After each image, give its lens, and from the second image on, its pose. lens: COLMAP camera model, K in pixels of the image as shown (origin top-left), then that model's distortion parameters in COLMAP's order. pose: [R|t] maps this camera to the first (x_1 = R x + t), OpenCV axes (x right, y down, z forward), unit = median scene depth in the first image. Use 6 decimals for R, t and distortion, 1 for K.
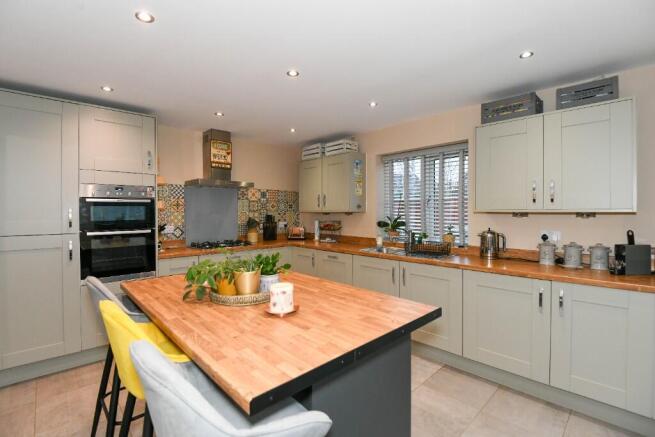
lens RADIAL K [[306.5, 0, 327.5], [0, 306.5, 218.5], [0, 0, 1]] dist [-0.001040, -0.000412]
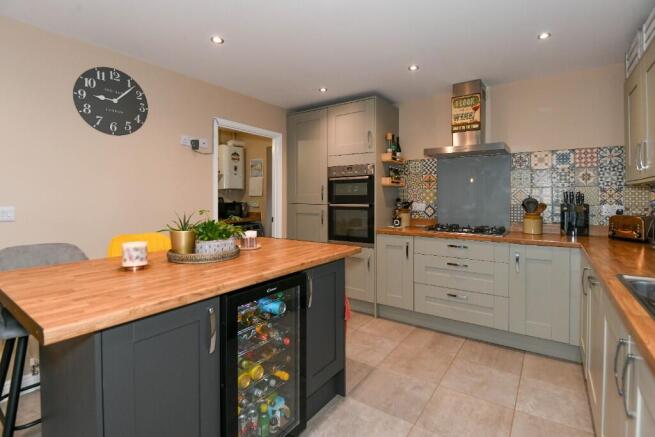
lens RADIAL K [[318.8, 0, 325.2], [0, 318.8, 203.8], [0, 0, 1]] dist [0.000317, -0.000083]
pose [[0.174507, 0.023833, -0.984368, 0.392469], [-0.026077, 0.999468, 0.019576, 0.013589], [0.984311, 0.022253, 0.175035, 0.522567]]
